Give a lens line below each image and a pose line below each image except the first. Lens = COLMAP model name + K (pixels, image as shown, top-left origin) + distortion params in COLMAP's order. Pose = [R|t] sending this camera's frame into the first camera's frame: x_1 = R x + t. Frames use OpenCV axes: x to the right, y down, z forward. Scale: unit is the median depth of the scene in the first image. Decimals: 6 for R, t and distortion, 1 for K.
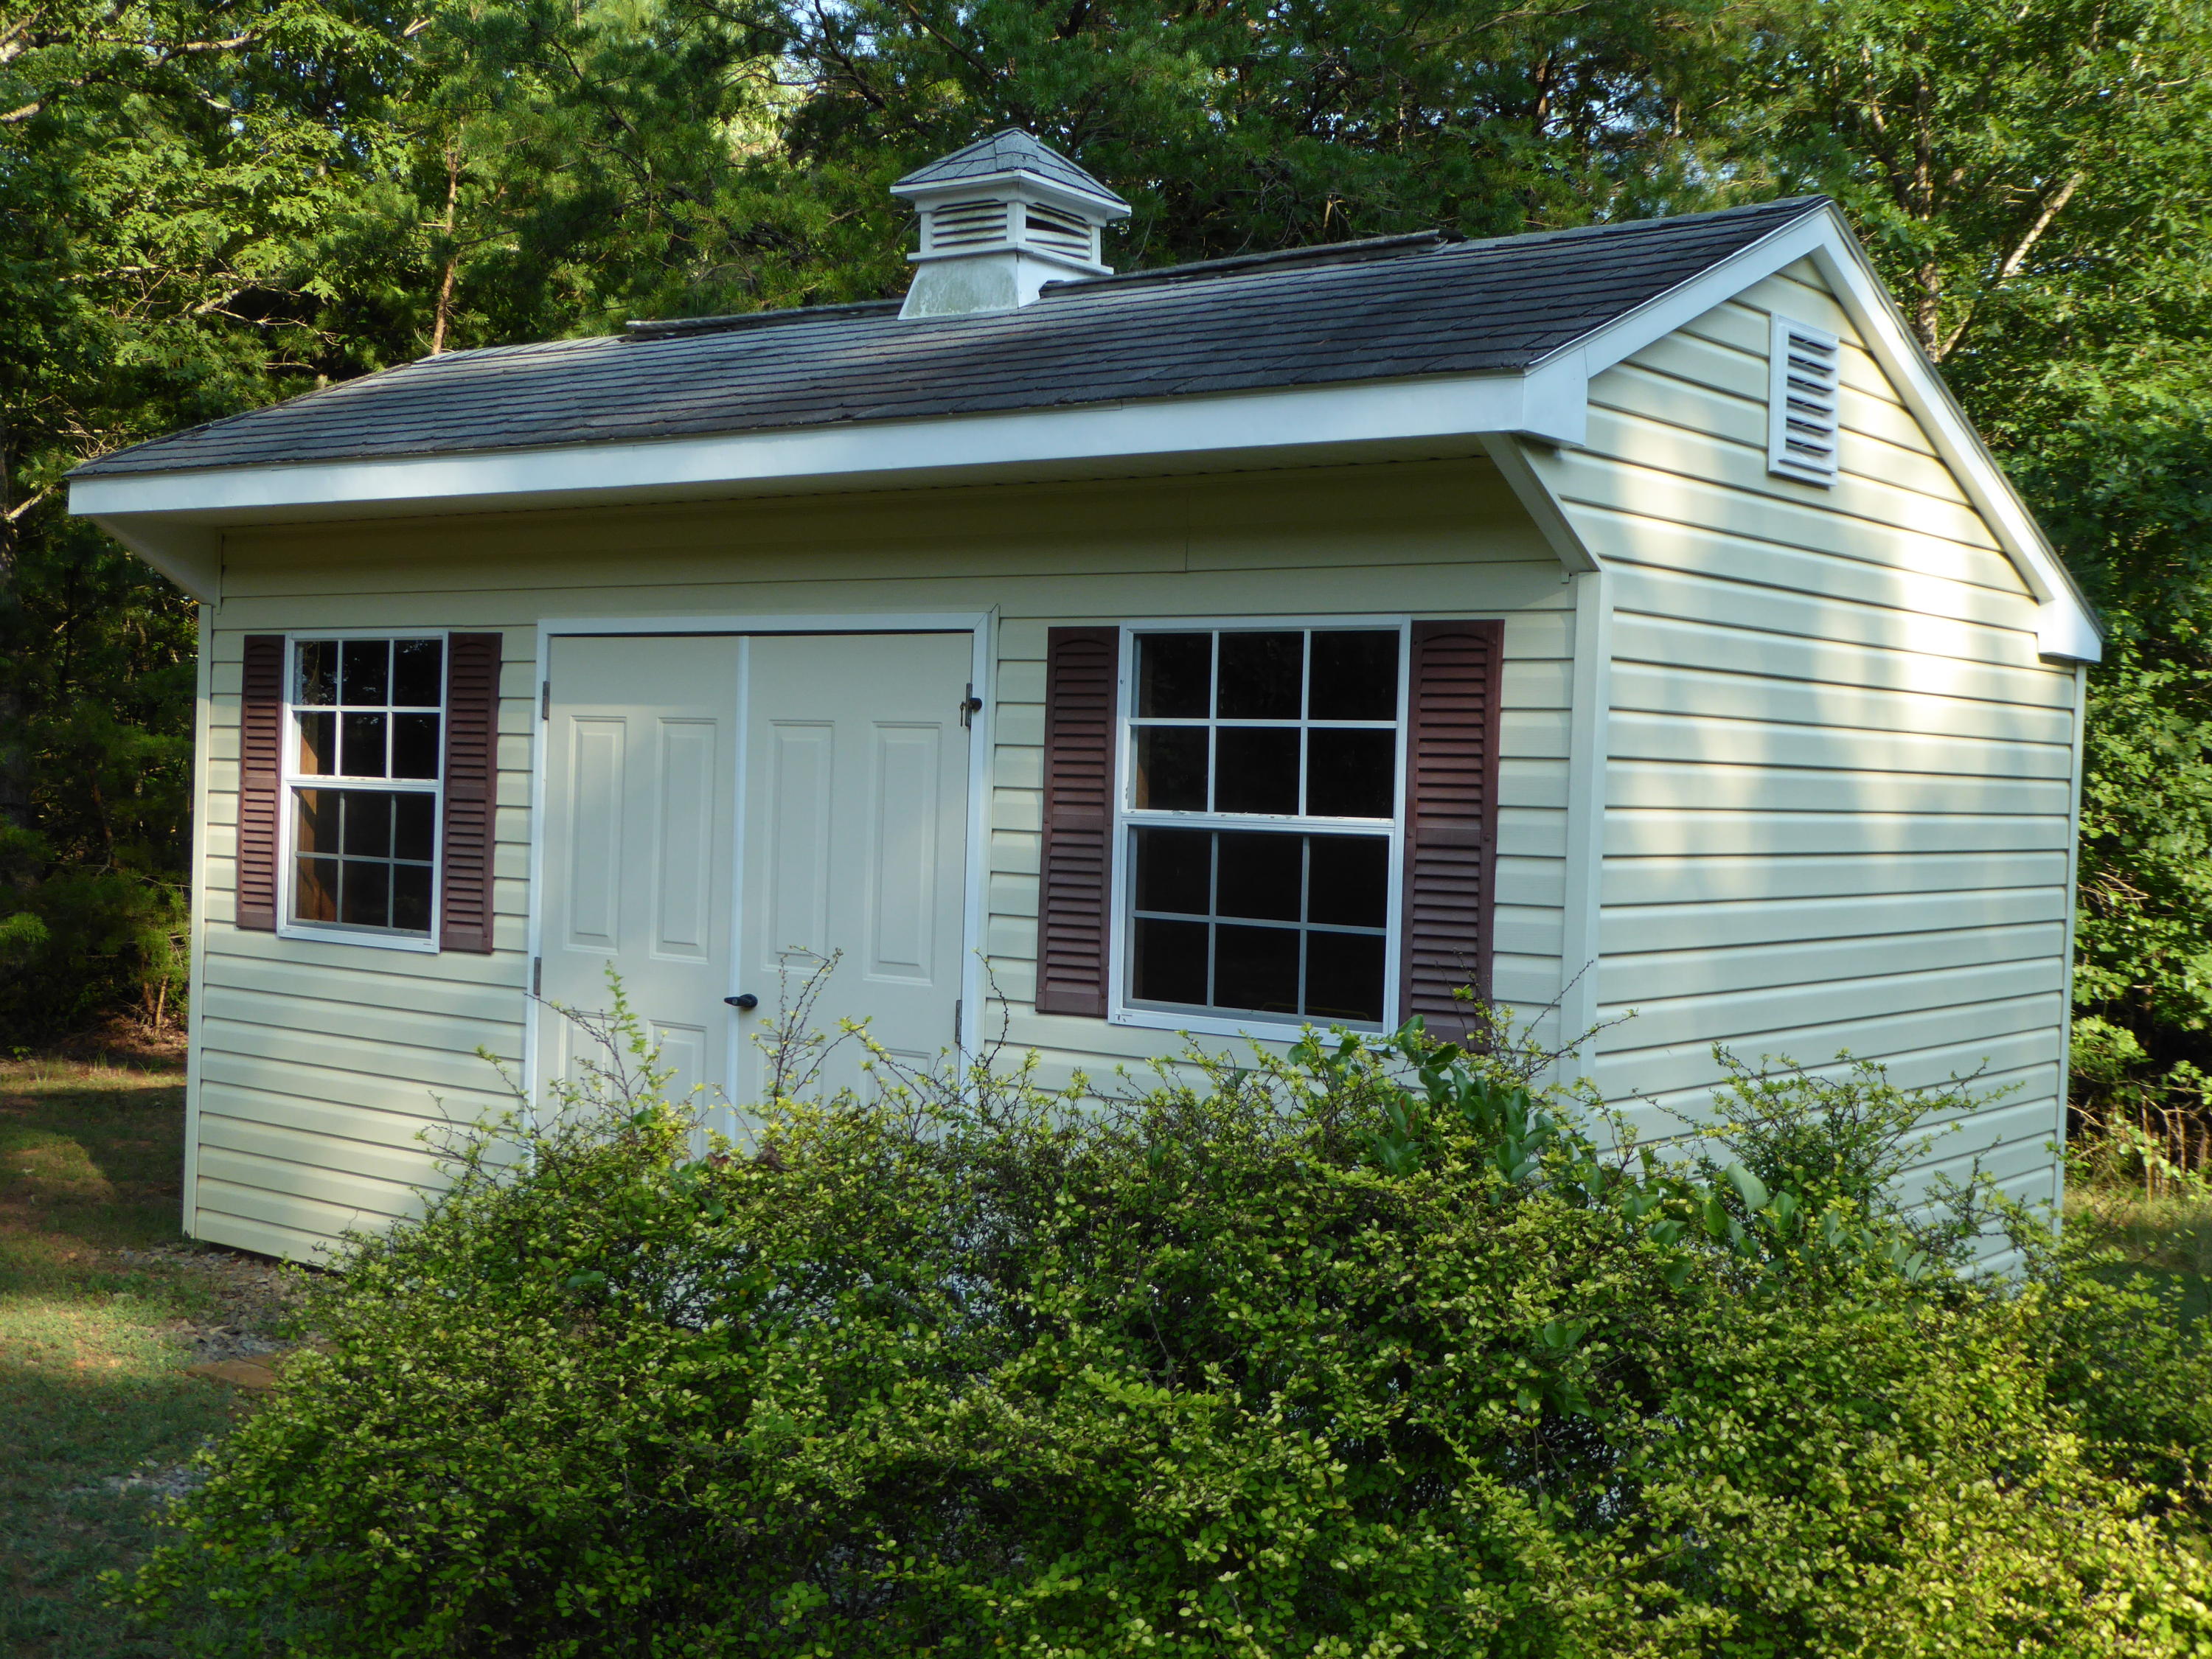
lens RADIAL K [[2543.1, 0, 1167.0], [0, 2543.1, 833.4], [0, 0, 1]] dist [0.069081, -0.008569]
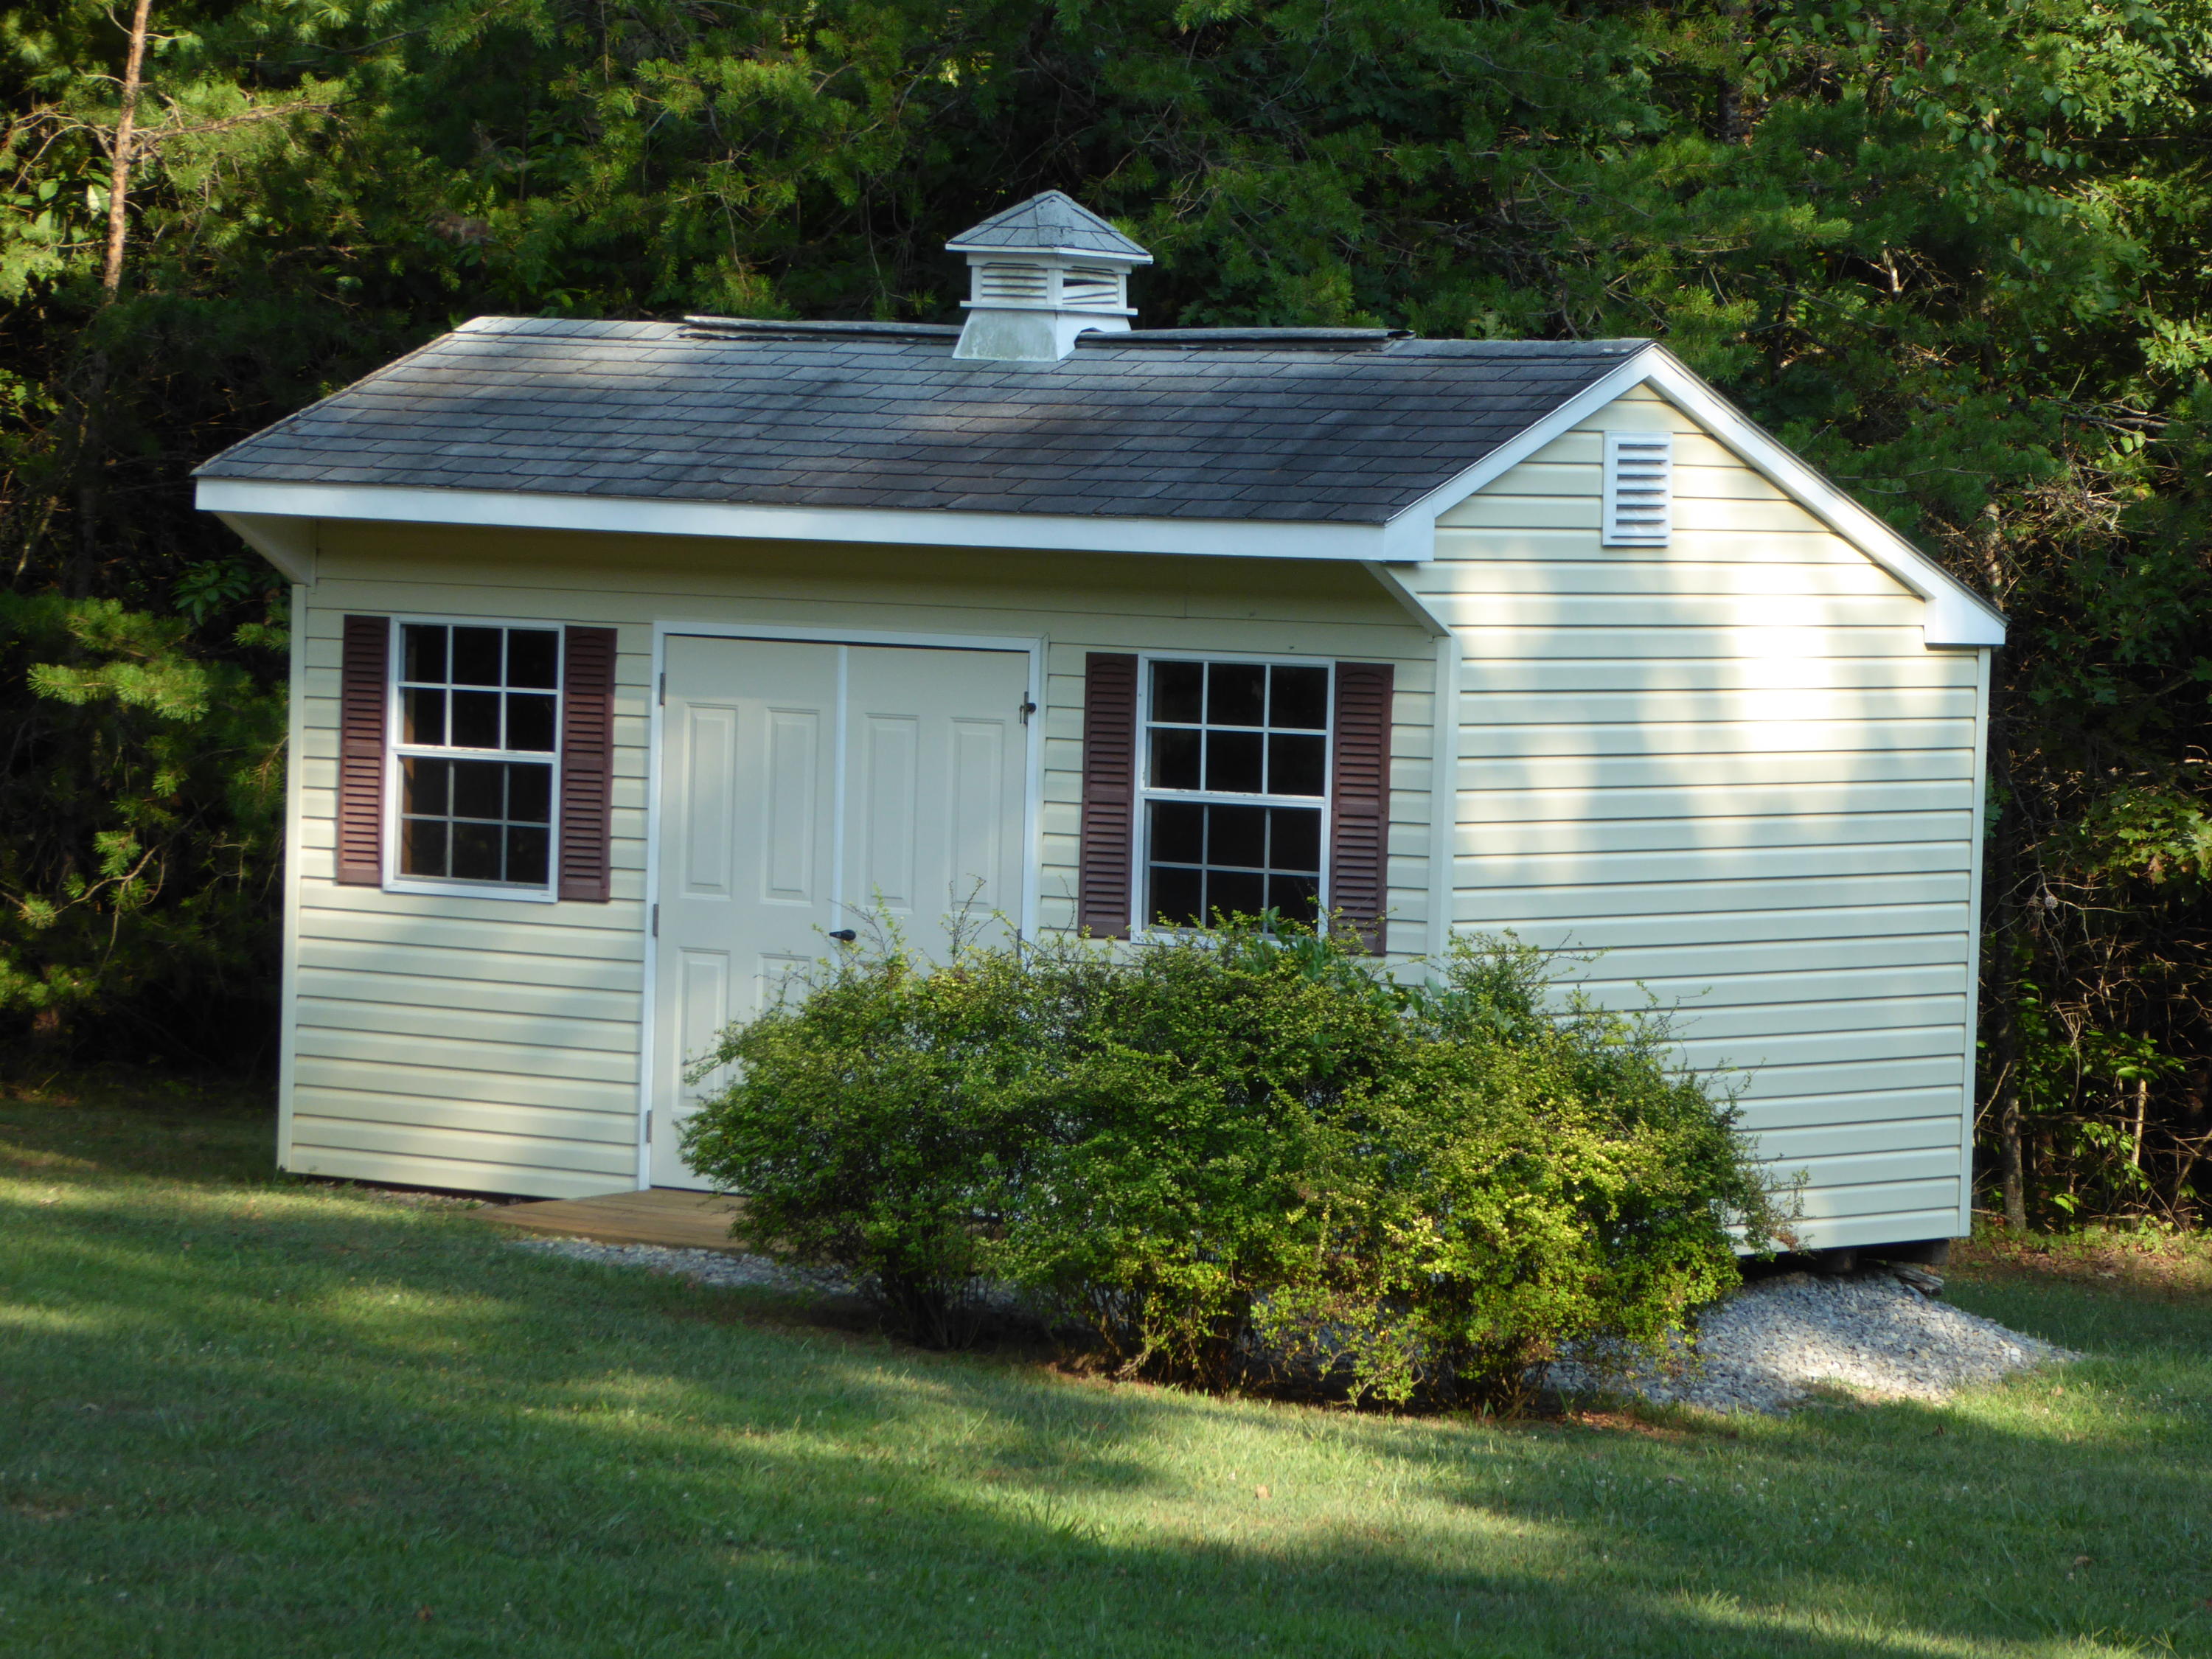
lens RADIAL K [[9277.0, 0, 1106.0], [0, 9277.0, 829.5], [0, 0, 1]] dist [0.063836, 0.473975]
pose [[0.999418, -0.002348, -0.034030, 0.129467], [0.002998, 0.999813, 0.019083, -0.079521], [0.033979, -0.019174, 0.999239, -3.864462]]
